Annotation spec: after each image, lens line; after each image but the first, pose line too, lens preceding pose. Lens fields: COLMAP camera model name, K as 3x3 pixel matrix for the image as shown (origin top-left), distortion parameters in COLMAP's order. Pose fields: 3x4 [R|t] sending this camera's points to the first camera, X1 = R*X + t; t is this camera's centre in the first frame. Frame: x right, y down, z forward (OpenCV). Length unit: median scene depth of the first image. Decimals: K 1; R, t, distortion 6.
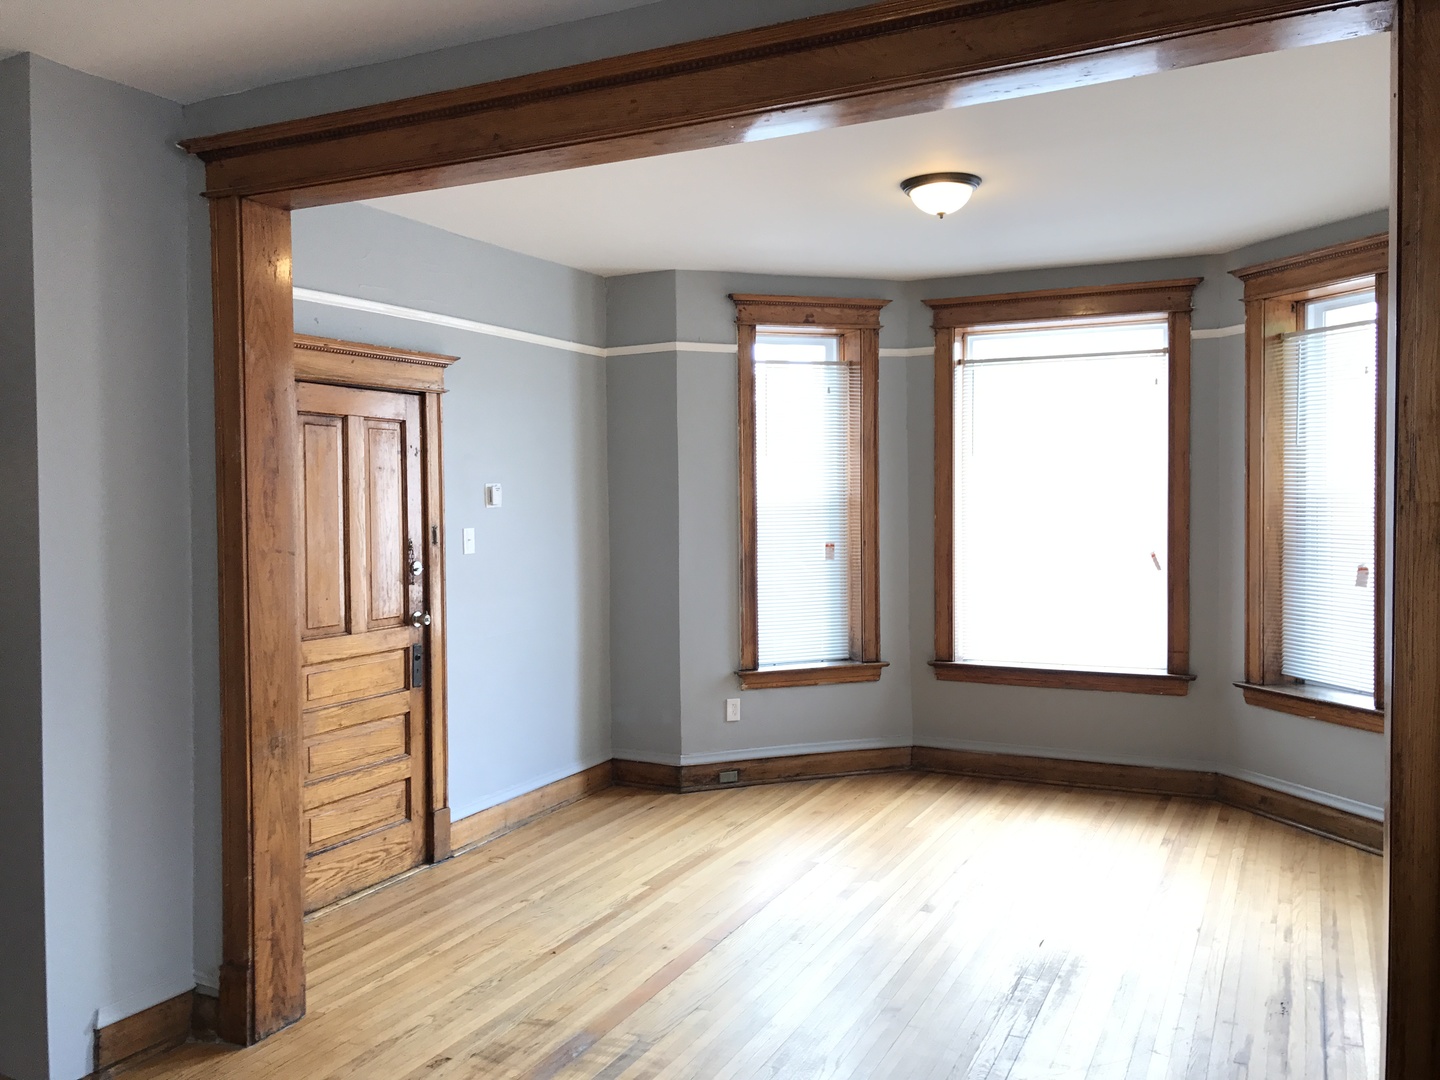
lens RADIAL K [[1173.4, 0, 724.0], [0, 1173.4, 535.1], [0, 0, 1]] dist [0.001502, 0.020935]
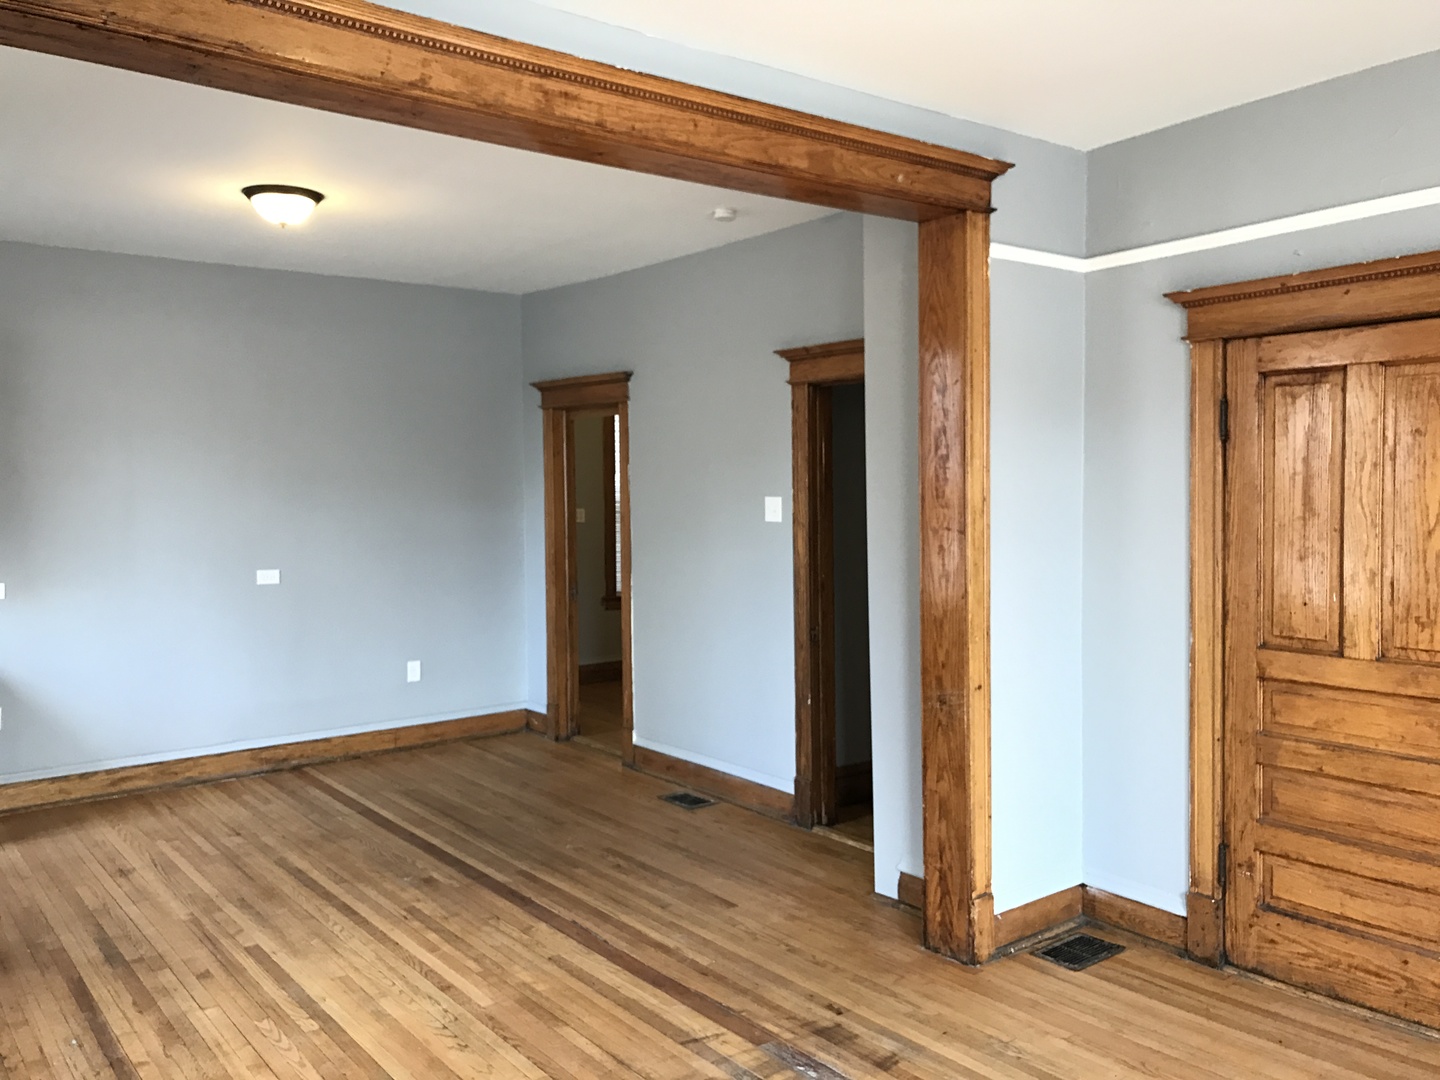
lens RADIAL K [[1173.4, 0, 725.7], [0, 1173.4, 543.1], [0, 0, 1]] dist [0.001502, 0.020935]
pose [[-0.436110, 0.045809, -0.898727, 0.612745], [-0.018211, 0.998050, 0.059709, -0.030452], [0.899709, 0.042406, -0.434425, 1.121193]]
